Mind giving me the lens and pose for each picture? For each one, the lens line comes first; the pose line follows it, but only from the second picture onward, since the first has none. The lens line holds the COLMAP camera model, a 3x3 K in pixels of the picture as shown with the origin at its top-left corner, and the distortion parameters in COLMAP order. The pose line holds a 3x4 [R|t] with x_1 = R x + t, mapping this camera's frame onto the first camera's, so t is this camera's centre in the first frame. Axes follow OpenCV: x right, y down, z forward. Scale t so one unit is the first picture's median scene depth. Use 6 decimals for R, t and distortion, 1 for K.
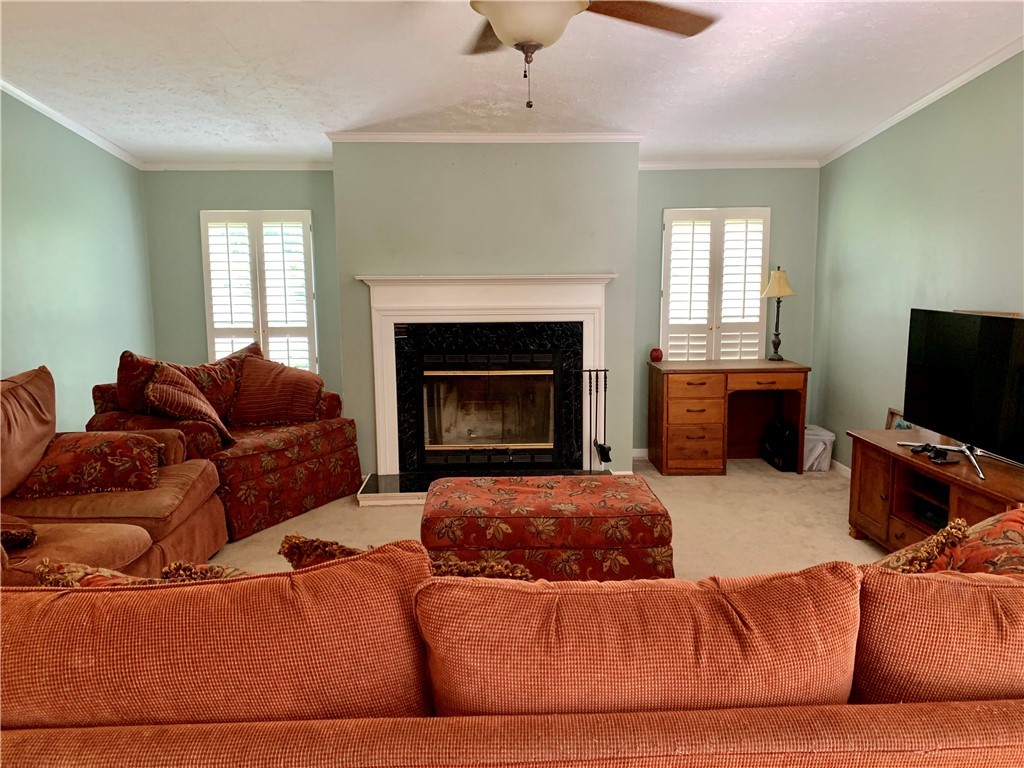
lens RADIAL K [[789.2, 0, 512.1], [0, 789.2, 409.7], [0, 0, 1]] dist [0.001786, -0.001266]
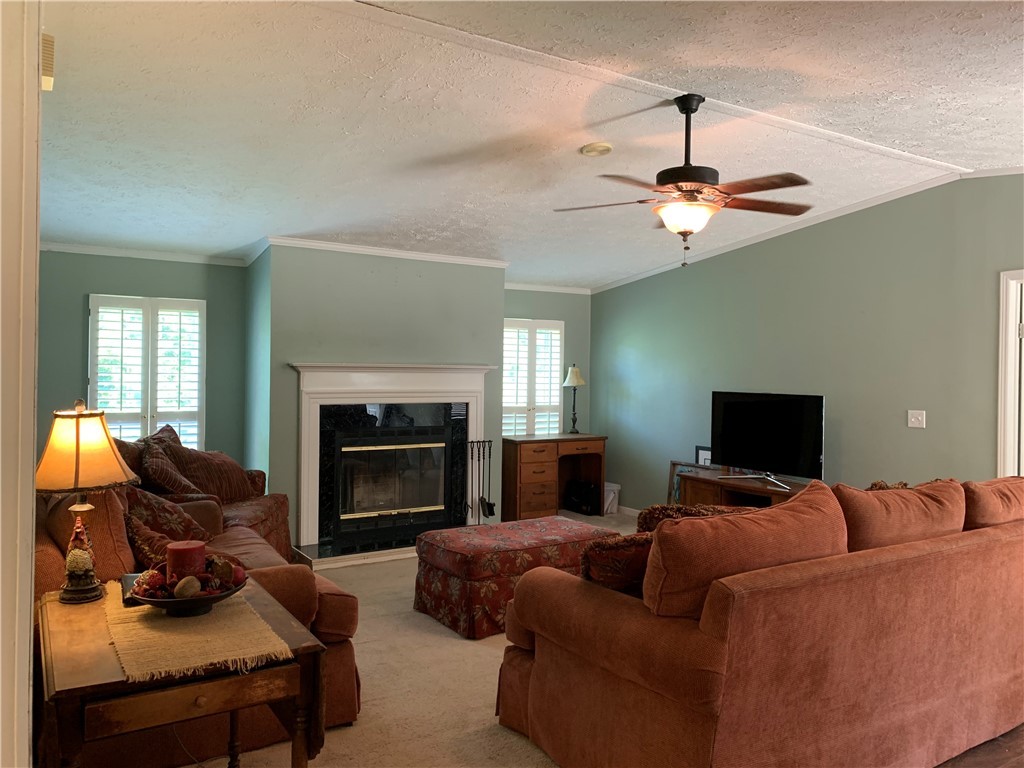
lens RADIAL K [[774.7, 0, 512.0], [0, 774.7, 384.0], [0, 0, 1]] dist [-0.000105, -0.001802]
pose [[0.852628, 0.010059, 0.522422, -0.465187], [0.070710, 0.988396, -0.134435, 0.025632], [-0.517712, 0.151563, 0.842023, -0.067750]]
